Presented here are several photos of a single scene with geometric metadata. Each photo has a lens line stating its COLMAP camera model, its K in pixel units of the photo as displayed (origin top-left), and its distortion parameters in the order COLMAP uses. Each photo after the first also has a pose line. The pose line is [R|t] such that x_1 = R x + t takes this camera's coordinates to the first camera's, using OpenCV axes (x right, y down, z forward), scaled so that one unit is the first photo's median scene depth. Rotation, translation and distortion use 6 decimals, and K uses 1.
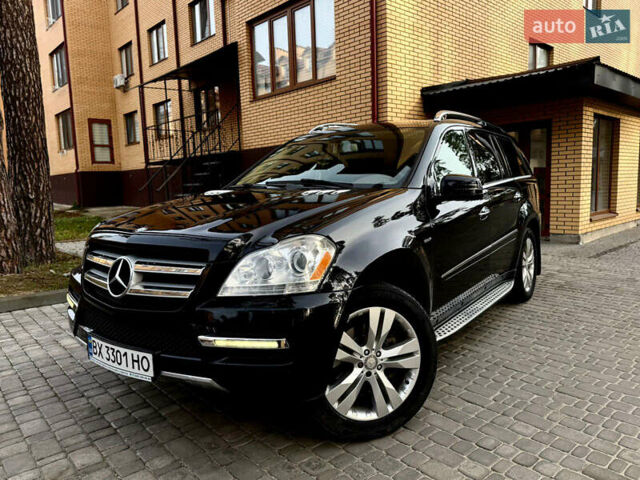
lens RADIAL K [[462.2, 0, 320.0], [0, 462.2, 240.0], [0, 0, 1]] dist [0.015443, -0.025859]
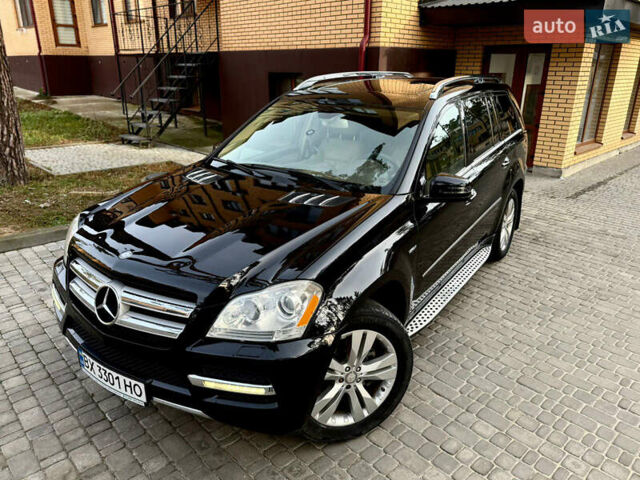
lens RADIAL K [[462.2, 0, 320.0], [0, 462.2, 240.0], [0, 0, 1]] dist [0.015443, -0.025859]
pose [[0.998458, 0.030549, 0.046354, -0.018522], [-0.040314, 0.973037, 0.227100, -0.255725], [-0.038166, -0.228618, 0.972768, 0.030995]]
